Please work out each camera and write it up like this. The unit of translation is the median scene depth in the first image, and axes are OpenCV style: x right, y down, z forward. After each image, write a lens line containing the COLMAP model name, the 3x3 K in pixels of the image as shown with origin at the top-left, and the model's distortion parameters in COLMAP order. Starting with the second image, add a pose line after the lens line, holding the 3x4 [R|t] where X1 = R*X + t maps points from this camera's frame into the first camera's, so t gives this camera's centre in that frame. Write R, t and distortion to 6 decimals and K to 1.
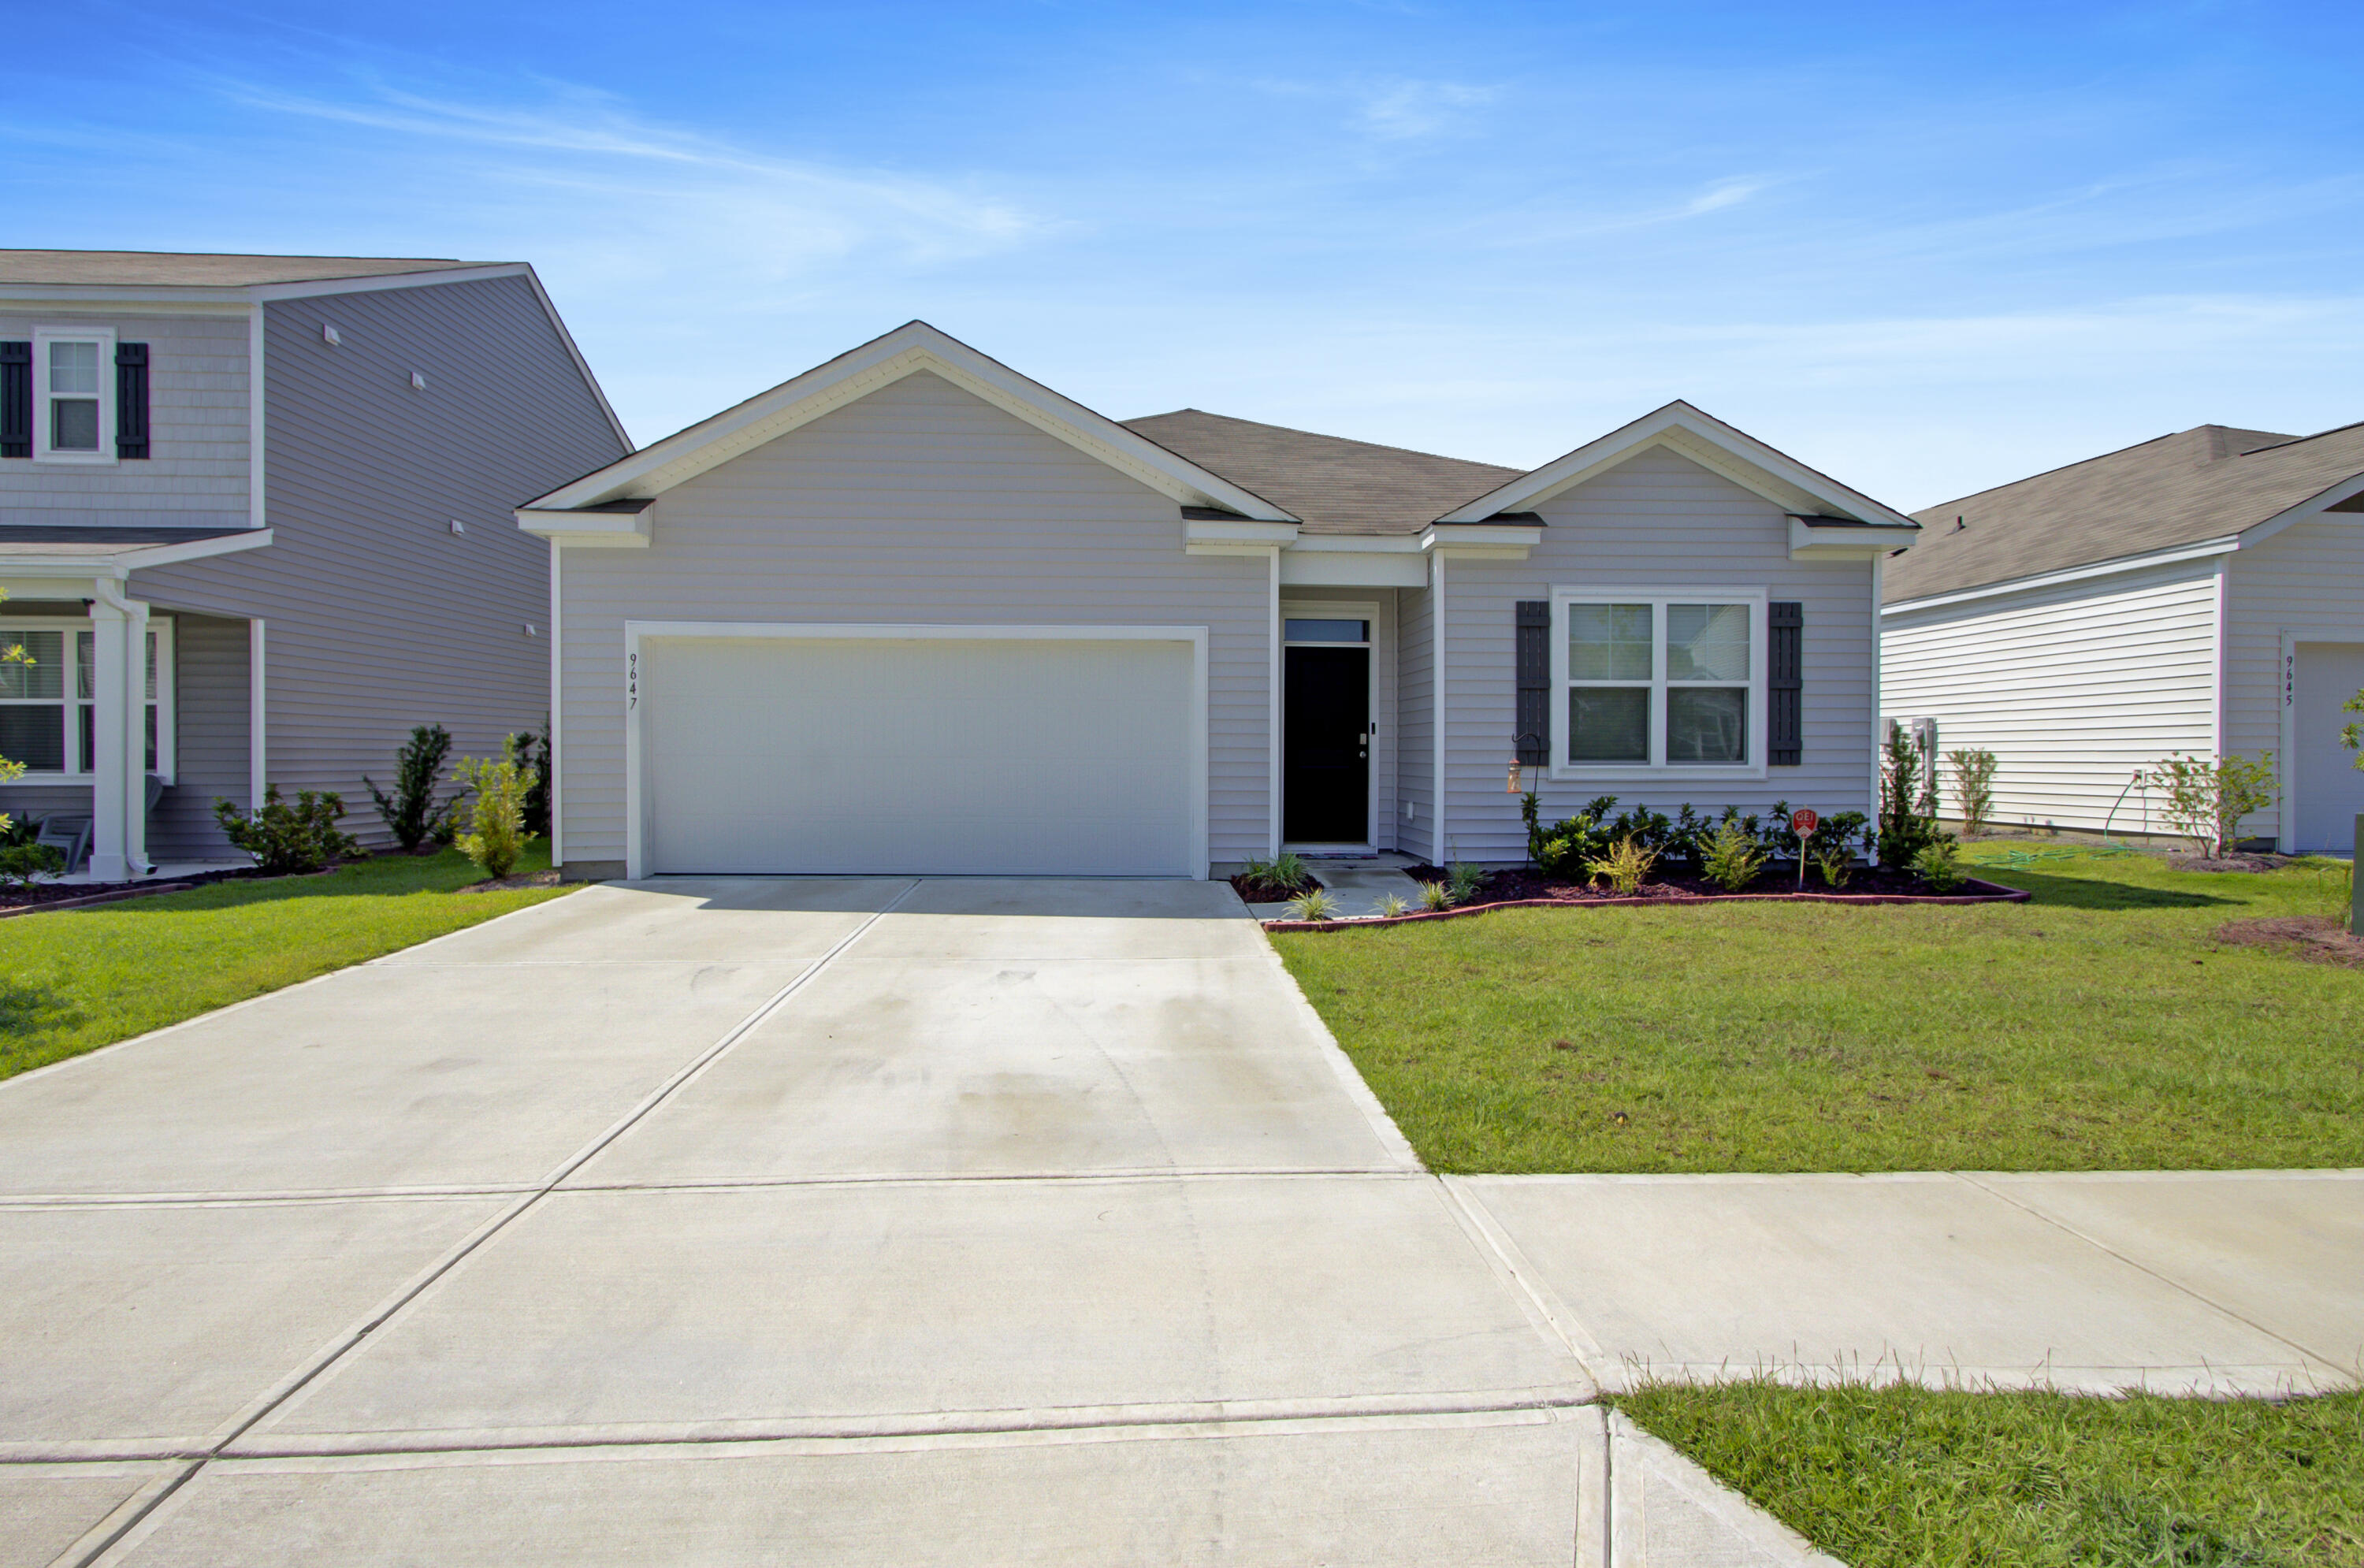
lens RADIAL K [[1100.4, 0, 1184.7], [0, 1100.4, 752.3], [0, 0, 1]] dist [0.003595, -0.000379]
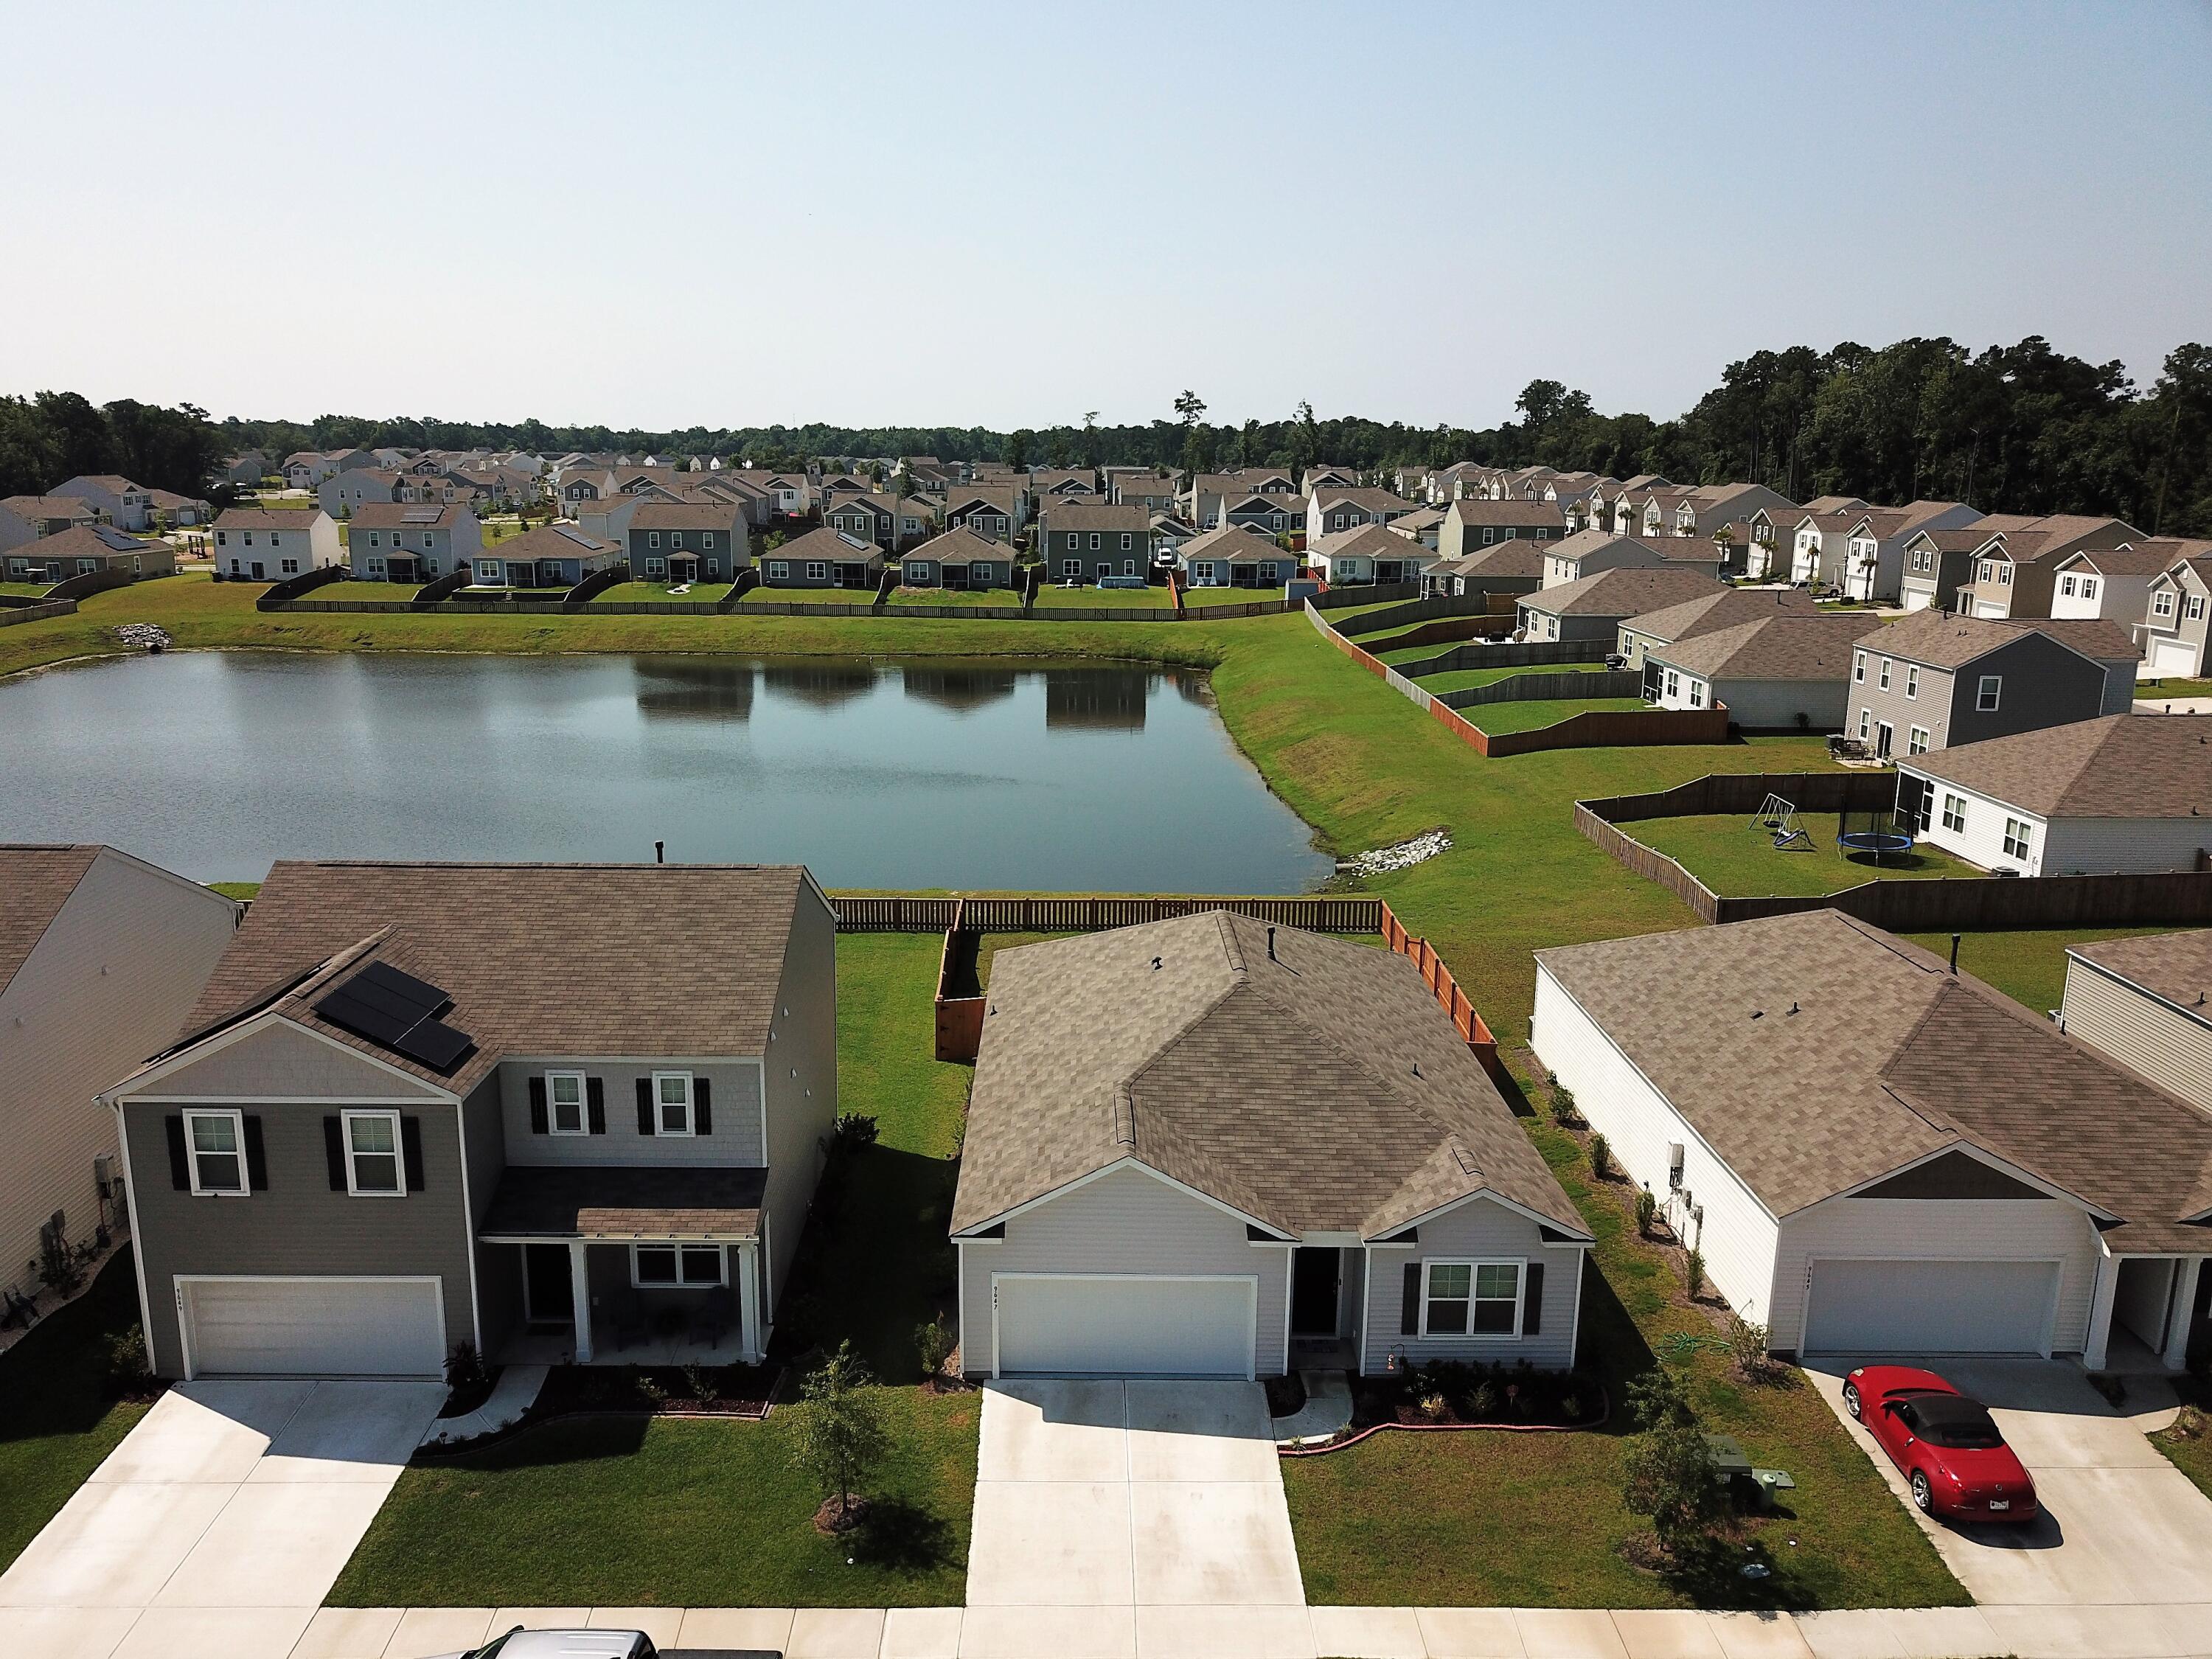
lens RADIAL K [[1739.7, 0, 1086.9], [0, 1739.7, 836.8], [0, 0, 1]] dist [0.002636, -0.014523]
pose [[0.998751, 0.020000, -0.045792, -0.168255], [-0.009139, 0.974059, 0.226108, -1.674245], [0.049126, -0.225408, 0.973025, -2.076439]]
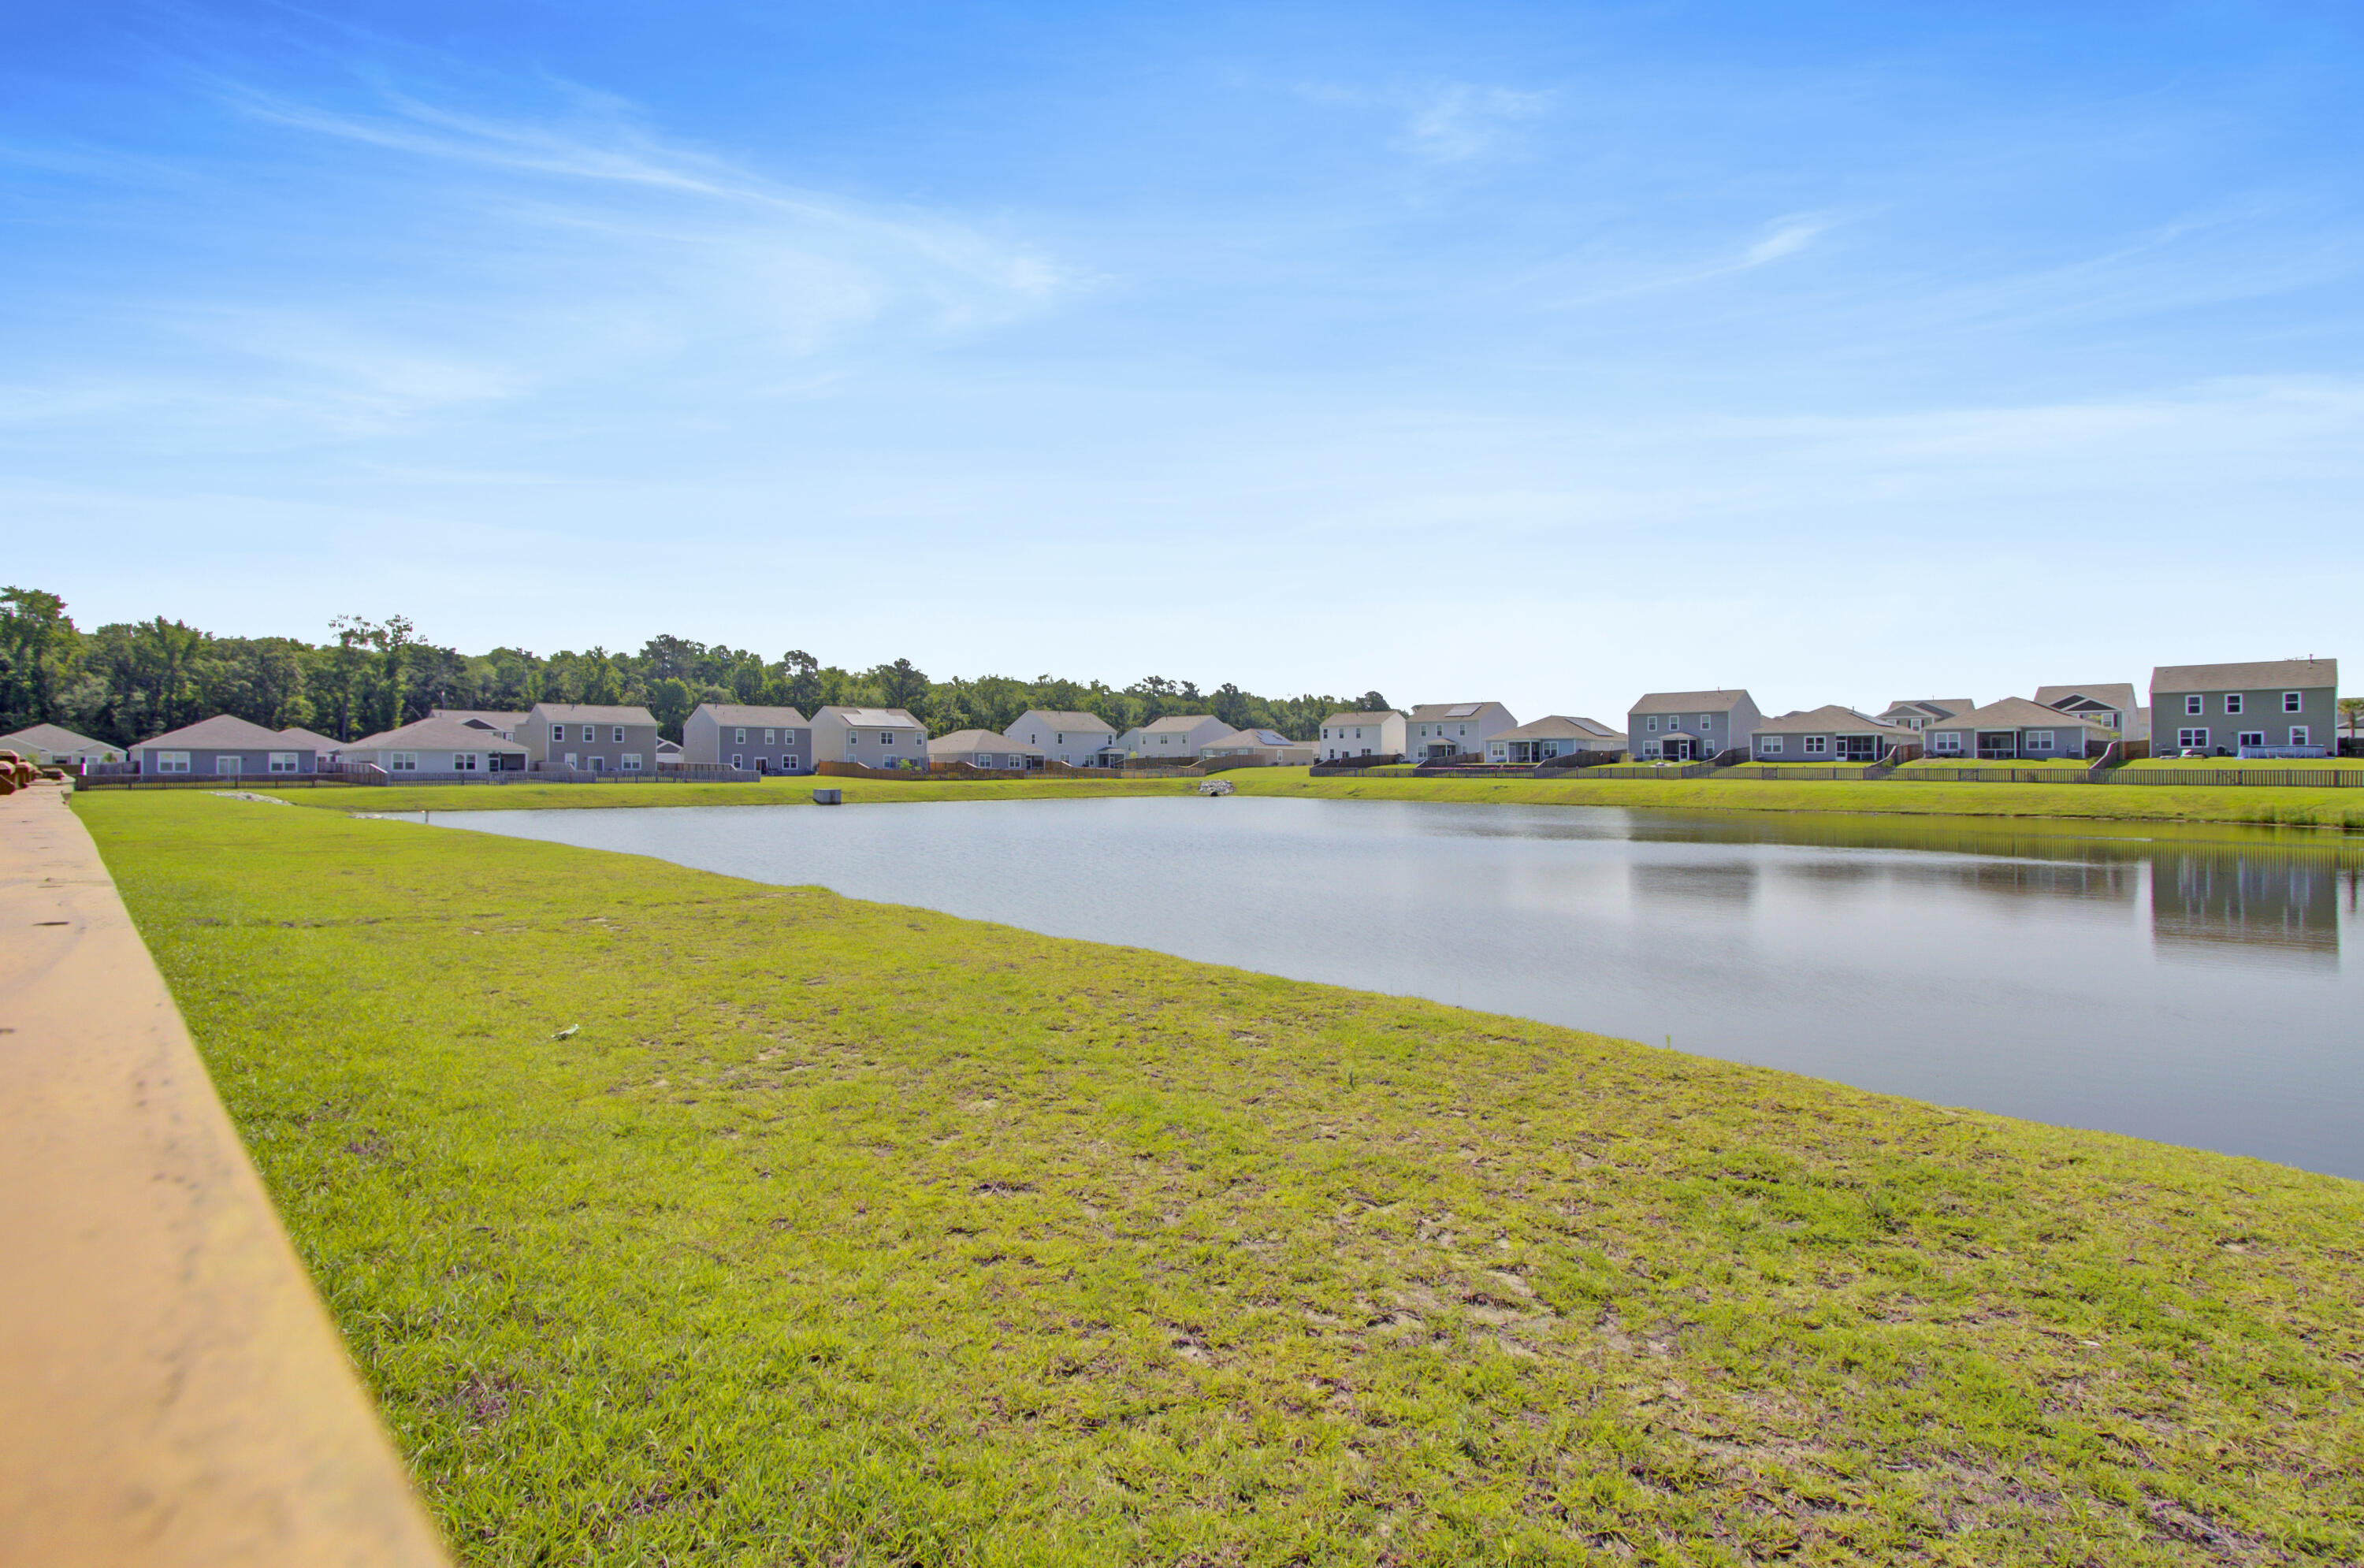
lens RADIAL K [[1100.4, 0, 1176.2], [0, 1100.4, 763.7], [0, 0, 1]] dist [0.003595, -0.000379]
pose [[0.652975, -0.001974, -0.757377, 0.157476], [-0.003053, 0.999982, -0.005238, -0.100065], [0.757374, 0.005733, 0.652957, 3.913041]]
